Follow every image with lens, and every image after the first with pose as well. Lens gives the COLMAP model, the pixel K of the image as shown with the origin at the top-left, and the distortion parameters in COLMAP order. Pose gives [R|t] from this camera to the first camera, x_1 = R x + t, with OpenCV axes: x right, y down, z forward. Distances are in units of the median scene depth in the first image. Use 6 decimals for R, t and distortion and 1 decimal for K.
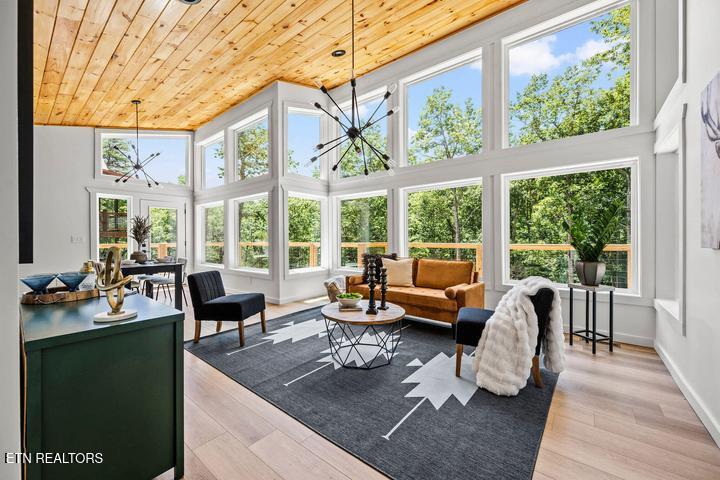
lens RADIAL K [[286.4, 0, 363.1], [0, 286.4, 239.6], [0, 0, 1]] dist [0.000768, 0.000067]
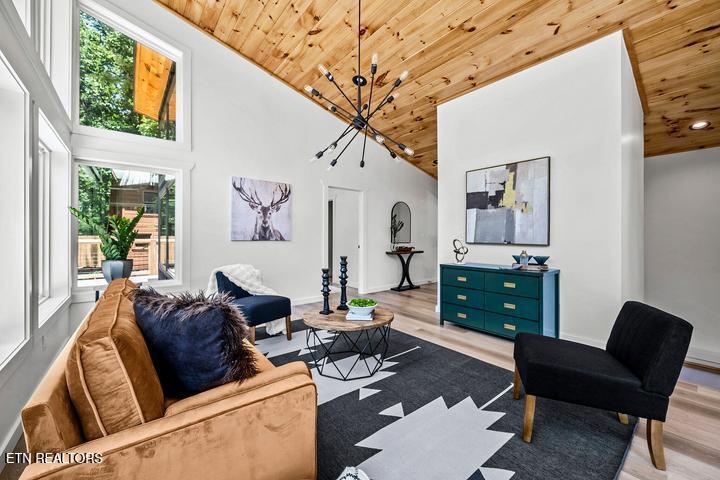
lens RADIAL K [[280.4, 0, 350.0], [0, 280.4, 236.8], [0, 0, 1]] dist [-0.000132, -0.000009]
pose [[-0.968806, -0.002816, 0.247805, -0.244383], [-0.002343, 0.999995, 0.002204, -0.006479], [-0.247809, 0.001555, -0.968808, 2.010670]]
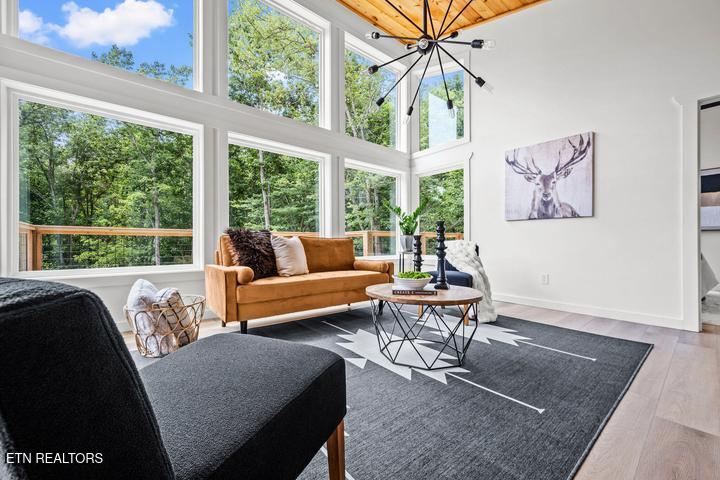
lens RADIAL K [[286.4, 0, 363.1], [0, 286.4, 239.6], [0, 0, 1]] dist [0.000768, 0.000067]
pose [[0.211162, 0.005908, 0.977433, -0.814415], [0.002363, 0.999976, -0.006555, 0.125242], [-0.977448, 0.003694, 0.211143, 1.066061]]
